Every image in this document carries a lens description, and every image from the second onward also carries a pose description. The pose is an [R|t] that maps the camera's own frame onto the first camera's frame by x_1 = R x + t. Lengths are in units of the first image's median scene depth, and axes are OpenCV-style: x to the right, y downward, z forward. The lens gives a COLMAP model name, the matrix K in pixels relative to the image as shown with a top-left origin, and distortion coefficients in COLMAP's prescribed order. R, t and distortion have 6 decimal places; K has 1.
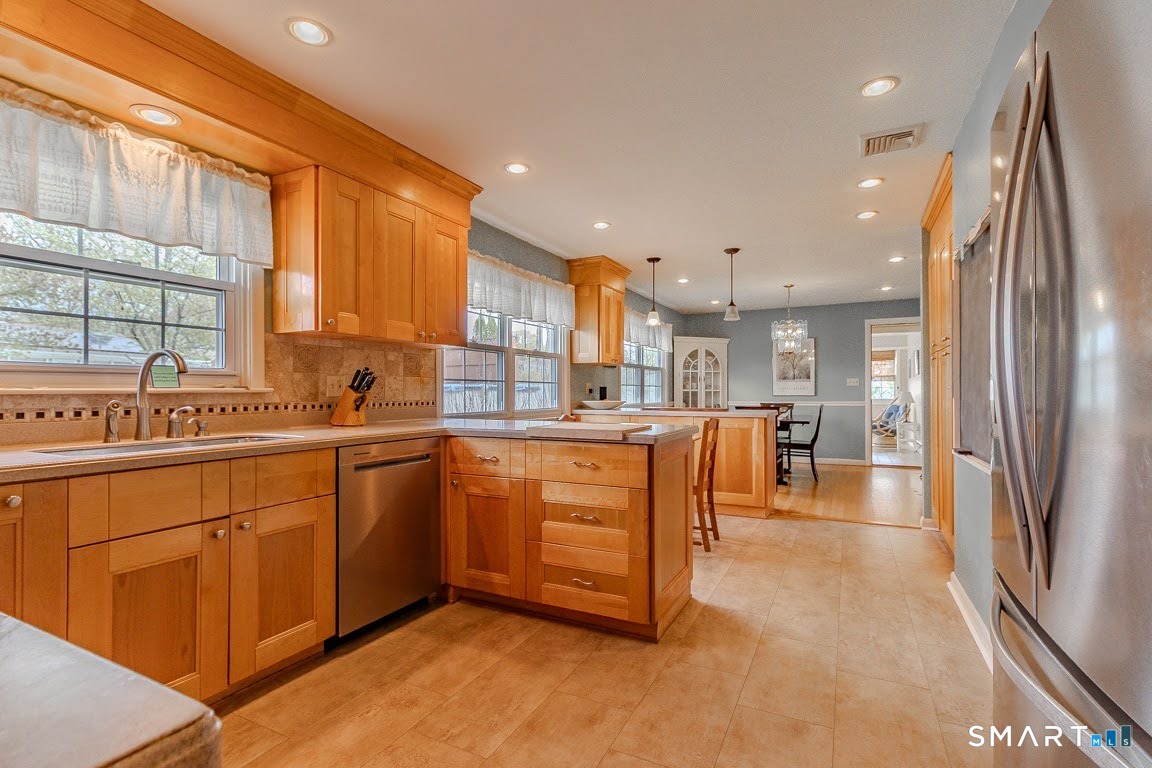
lens RADIAL K [[534.8, 0, 568.6], [0, 534.8, 388.5], [0, 0, 1]] dist [0.001207, -0.000716]
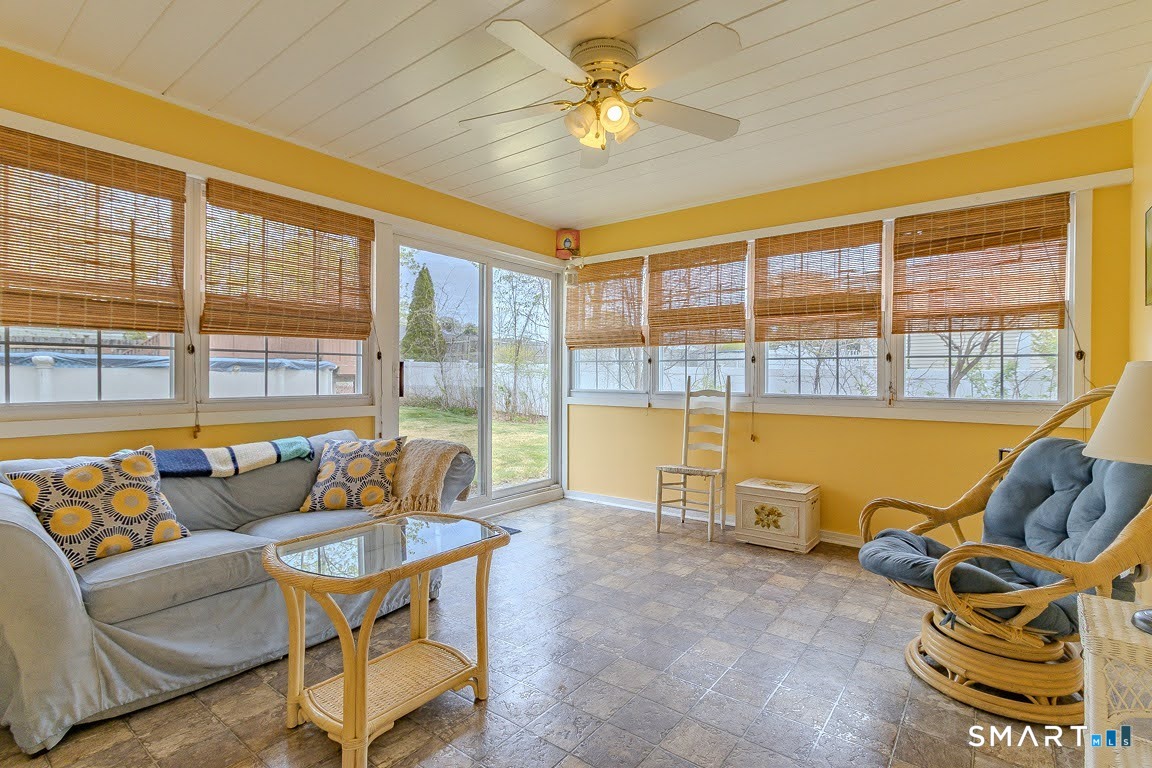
lens RADIAL K [[534.8, 0, 578.1], [0, 534.8, 376.1], [0, 0, 1]] dist [0.001207, -0.000716]
pose [[0.982972, 0.008715, -0.183547, 0.712458], [-0.007165, 0.999933, 0.009108, 0.010907], [0.183614, -0.007638, 0.982969, 1.172907]]
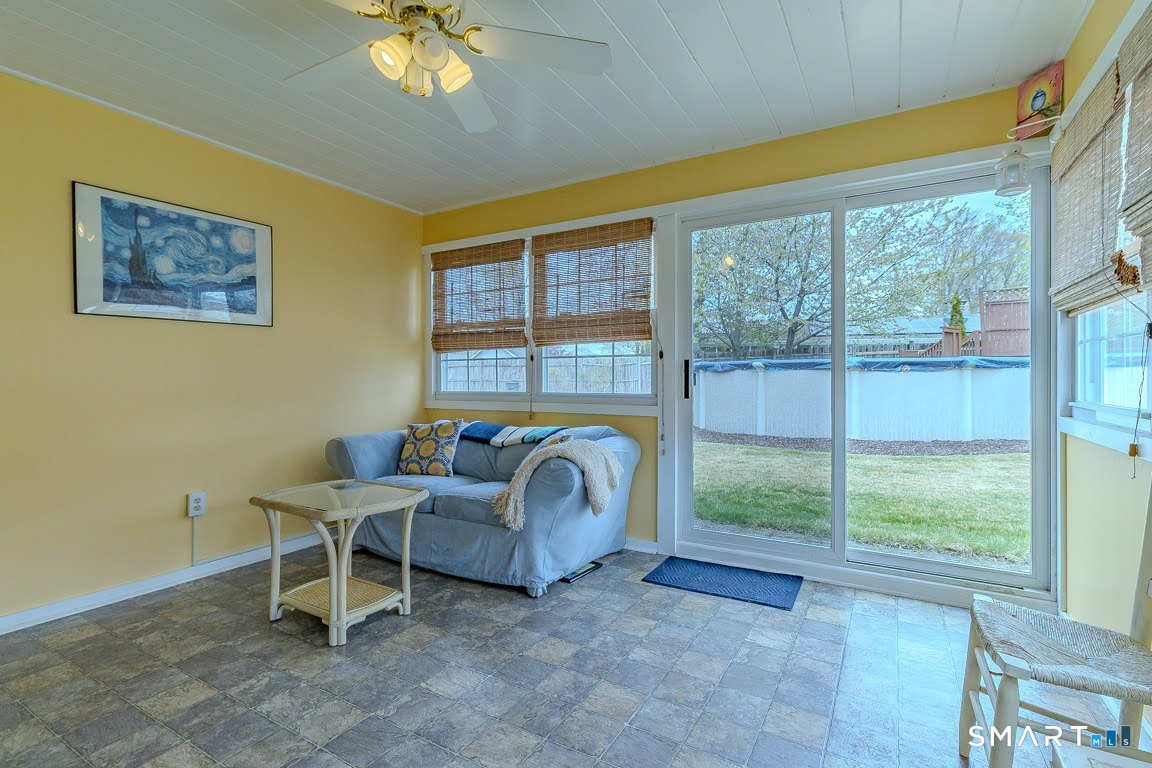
lens RADIAL K [[534.8, 0, 581.9], [0, 534.8, 381.1], [0, 0, 1]] dist [0.001207, -0.000716]
pose [[-0.046436, 0.013825, -0.998826, 0.906266], [0.011168, 0.999849, 0.013320, 0.014121], [0.998859, -0.010537, -0.046583, 1.547718]]
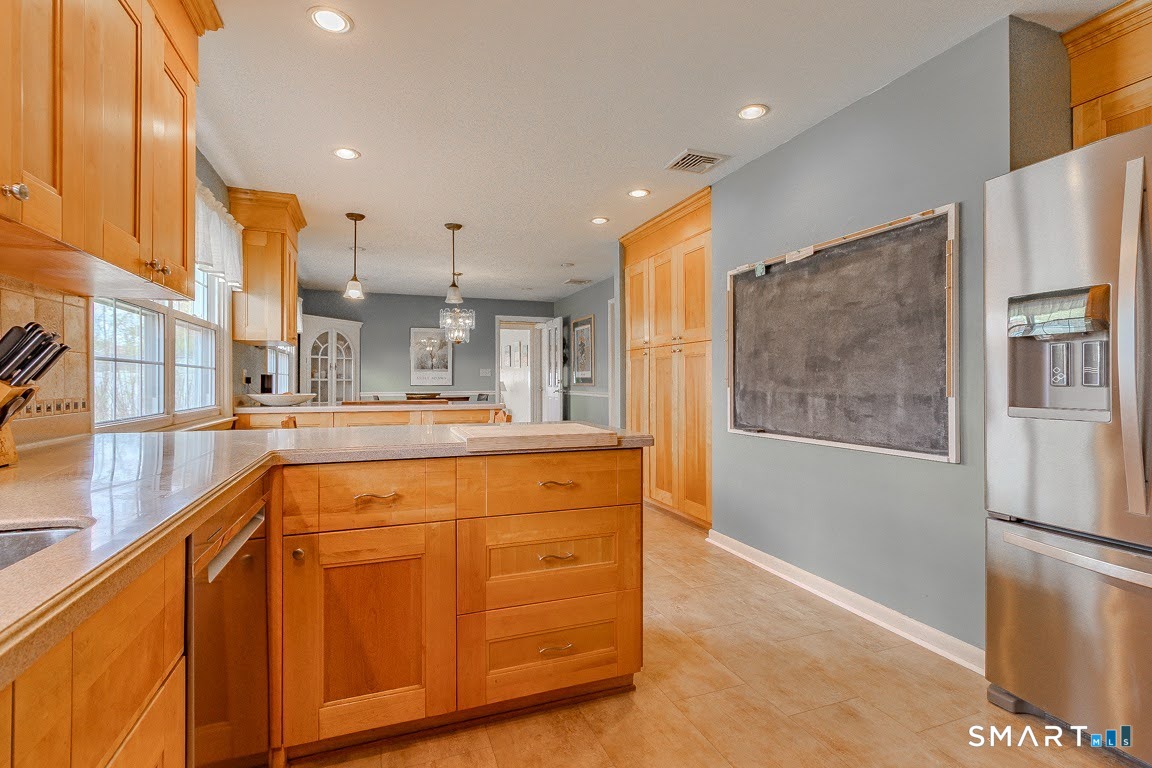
lens RADIAL K [[534.8, 0, 574.6], [0, 534.8, 381.1], [0, 0, 1]] dist [0.001207, -0.000716]
pose [[0.672193, 0.000950, 0.740375, -0.229467], [-0.005026, 0.999982, 0.003279, 0.001099], [-0.740359, -0.005925, 0.672186, 0.238084]]
